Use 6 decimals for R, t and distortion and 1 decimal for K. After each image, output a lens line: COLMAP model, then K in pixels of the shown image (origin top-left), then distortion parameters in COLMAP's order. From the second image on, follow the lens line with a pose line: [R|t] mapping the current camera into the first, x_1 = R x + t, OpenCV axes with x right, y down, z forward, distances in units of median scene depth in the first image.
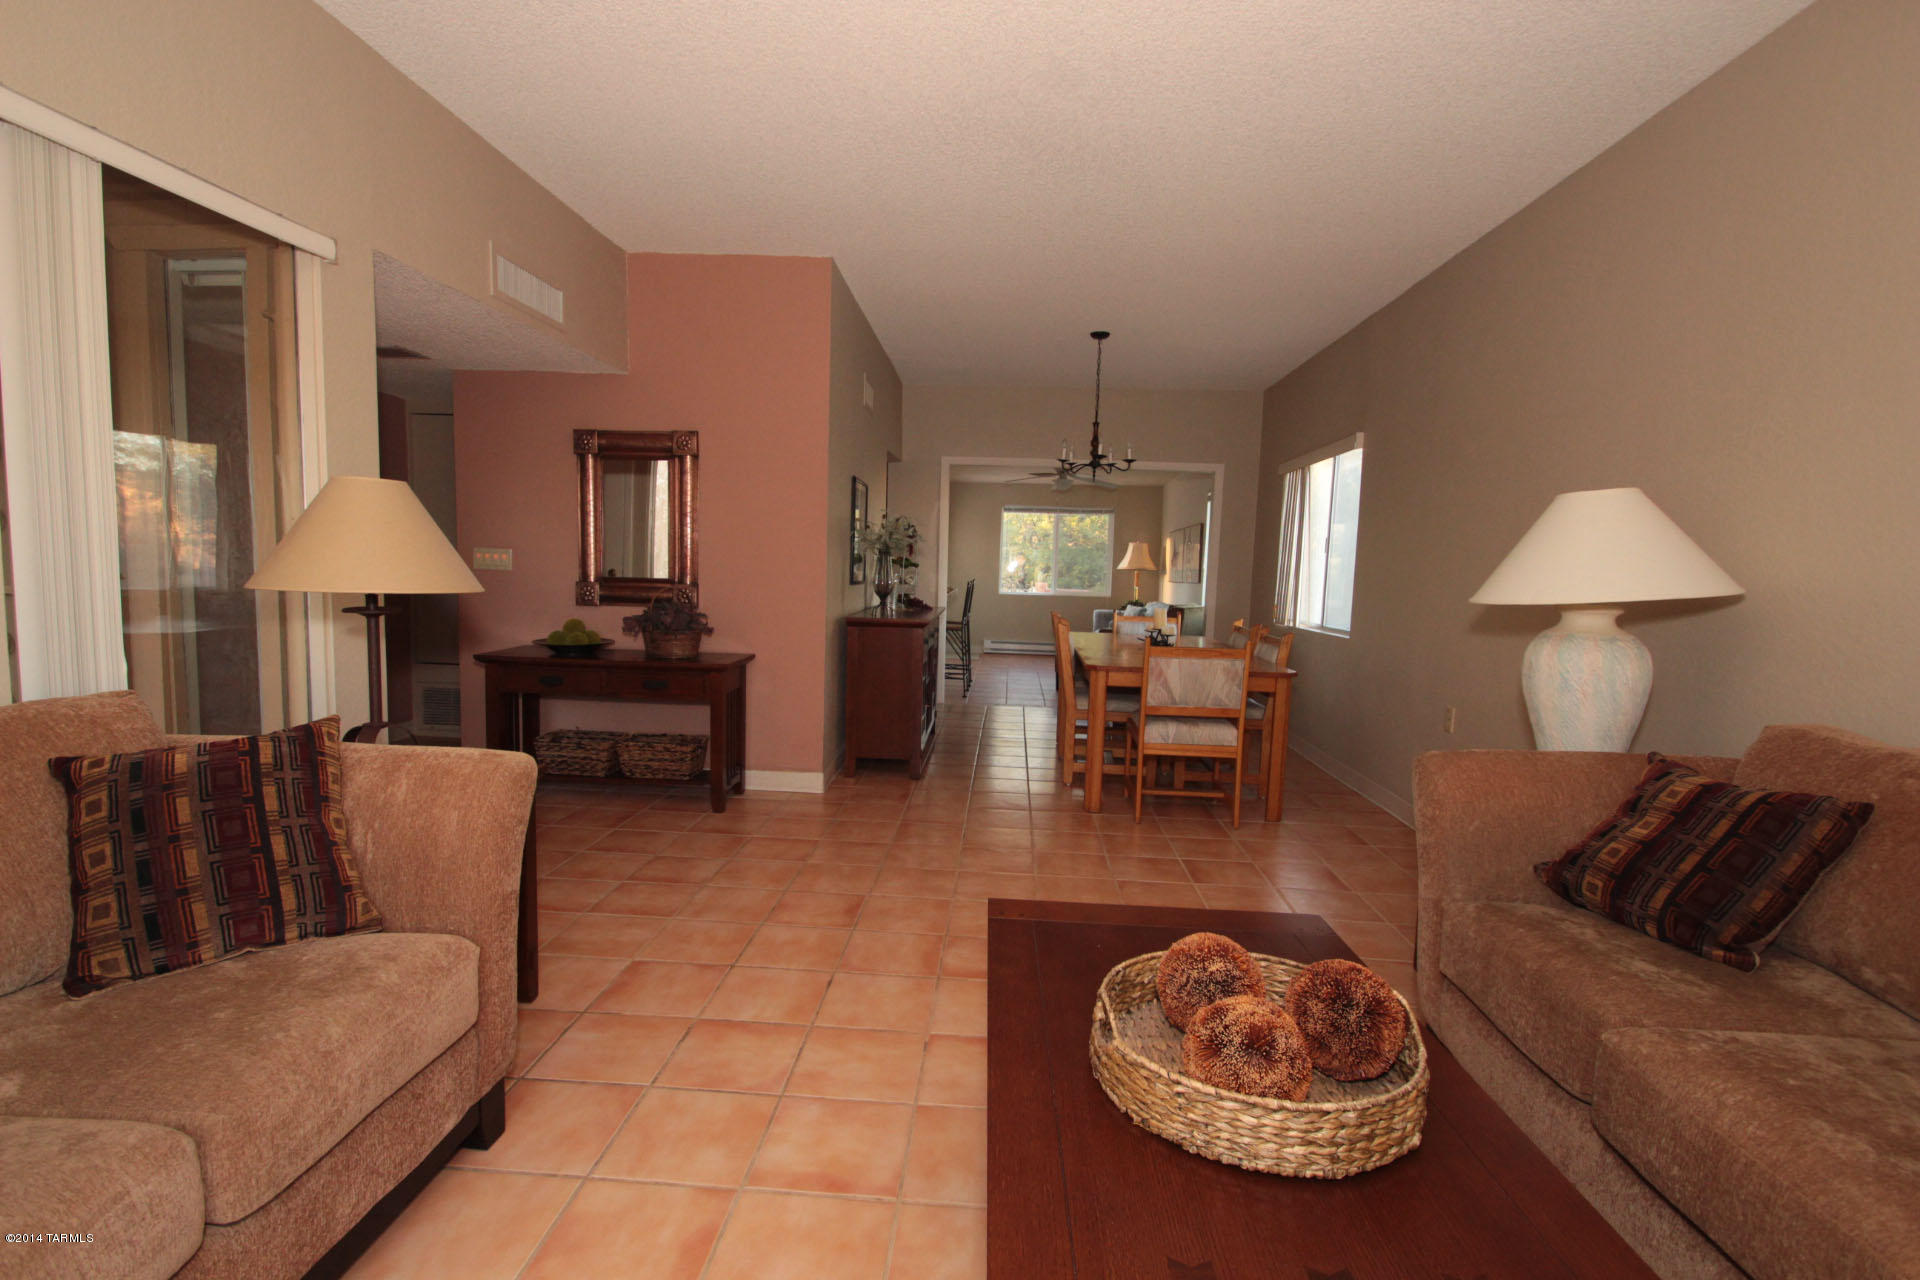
lens RADIAL K [[892.7, 0, 960.0], [0, 892.7, 640.0], [0, 0, 1]] dist [-0.016472, 0.000188]
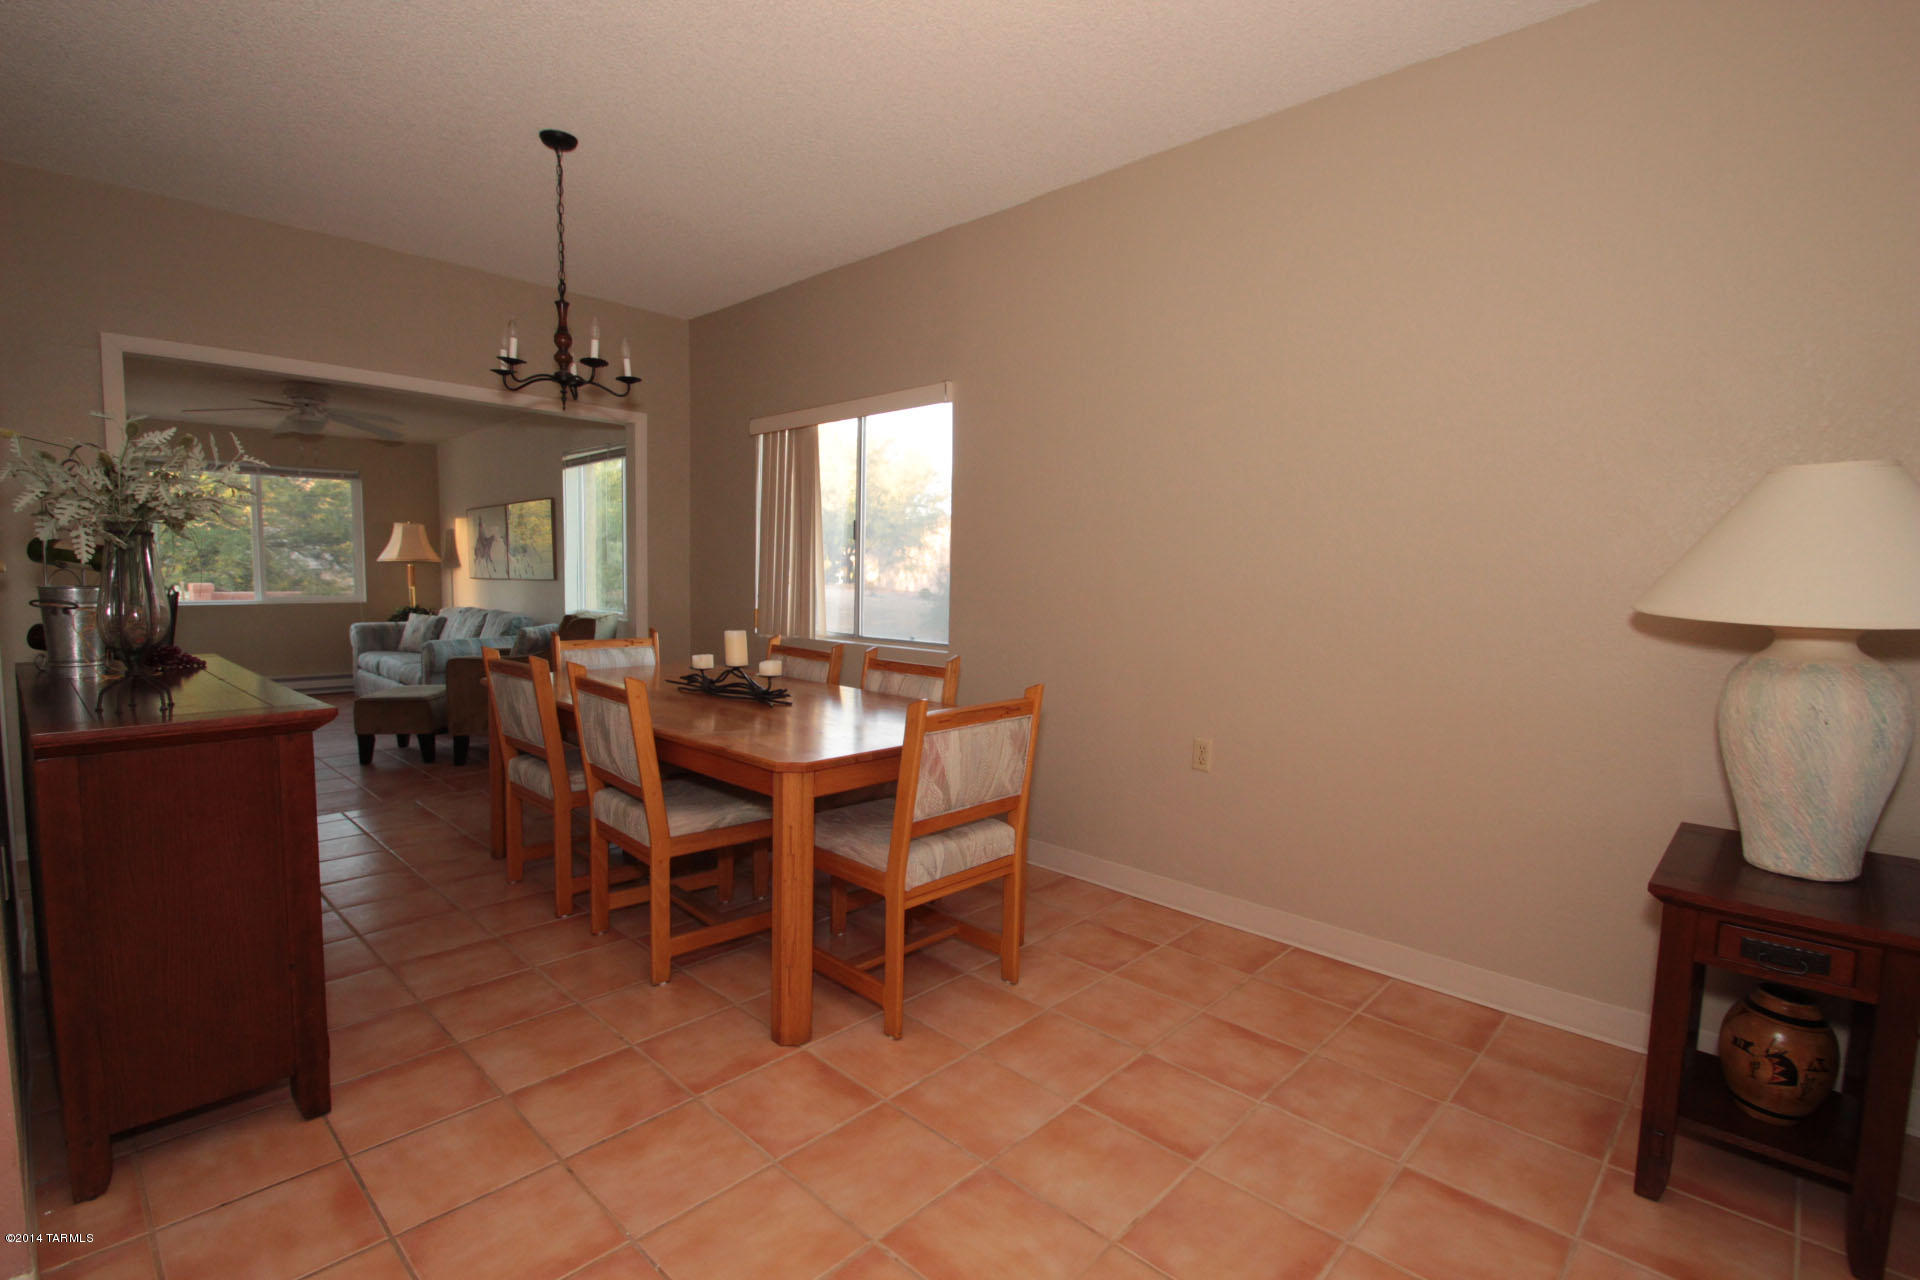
lens RADIAL K [[892.7, 0, 960.0], [0, 892.7, 640.0], [0, 0, 1]] dist [-0.016472, 0.000188]
pose [[0.640051, -0.075733, 0.764591, -0.173021], [0.064427, 0.996916, 0.044811, -0.058284], [-0.765626, 0.020579, 0.642956, 0.621186]]
